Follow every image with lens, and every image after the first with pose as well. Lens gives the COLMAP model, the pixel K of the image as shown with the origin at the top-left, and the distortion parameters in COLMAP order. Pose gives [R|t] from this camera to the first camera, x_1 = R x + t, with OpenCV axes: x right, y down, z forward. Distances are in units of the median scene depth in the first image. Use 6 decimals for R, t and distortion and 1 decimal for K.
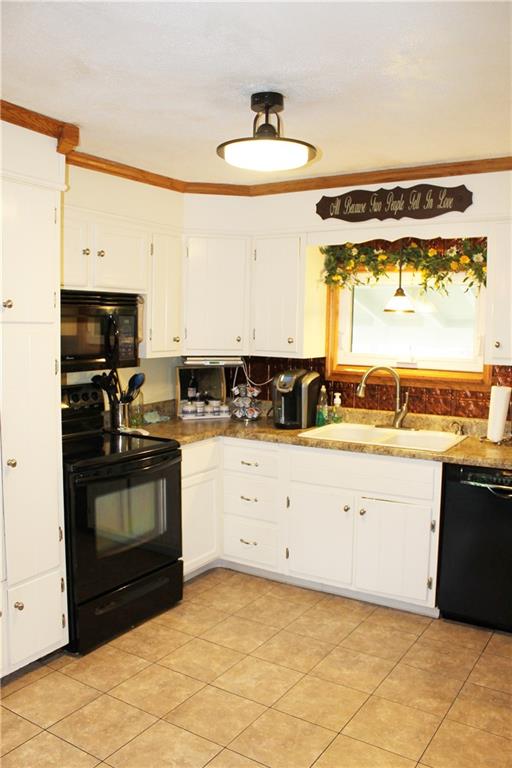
lens RADIAL K [[660.3, 0, 234.0], [0, 660.3, 389.7], [0, 0, 1]] dist [-0.140391, 0.086261]
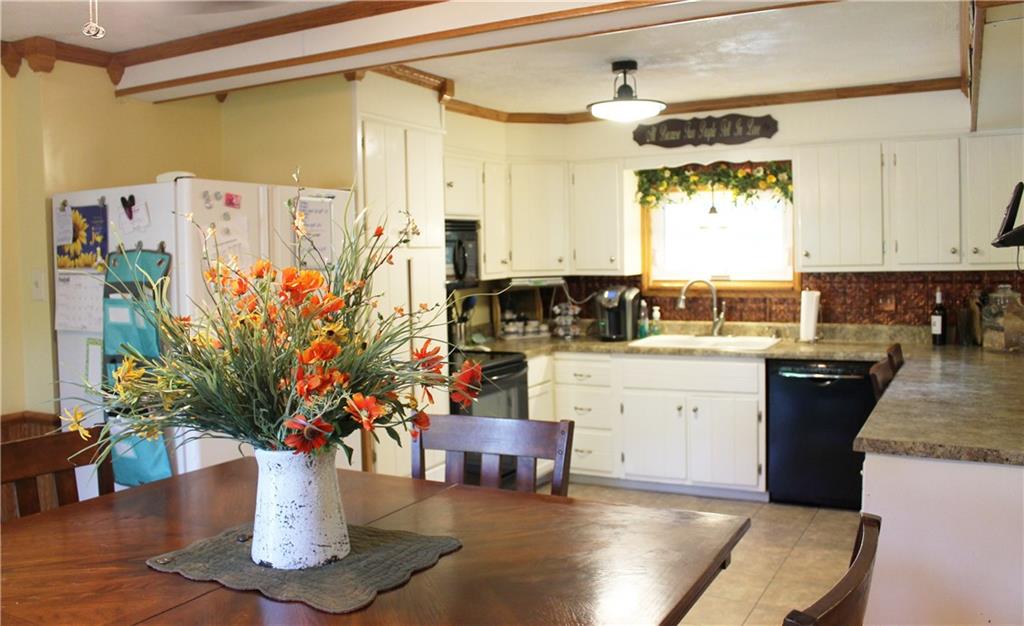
lens RADIAL K [[908.1, 0, 477.0], [0, 908.1, 295.9], [0, 0, 1]] dist [-0.117019, 0.032432]
pose [[0.997459, -0.038289, 0.060073, -0.234123], [0.041193, 0.998004, -0.047871, 0.048623], [-0.058121, 0.050223, 0.997045, -0.466231]]
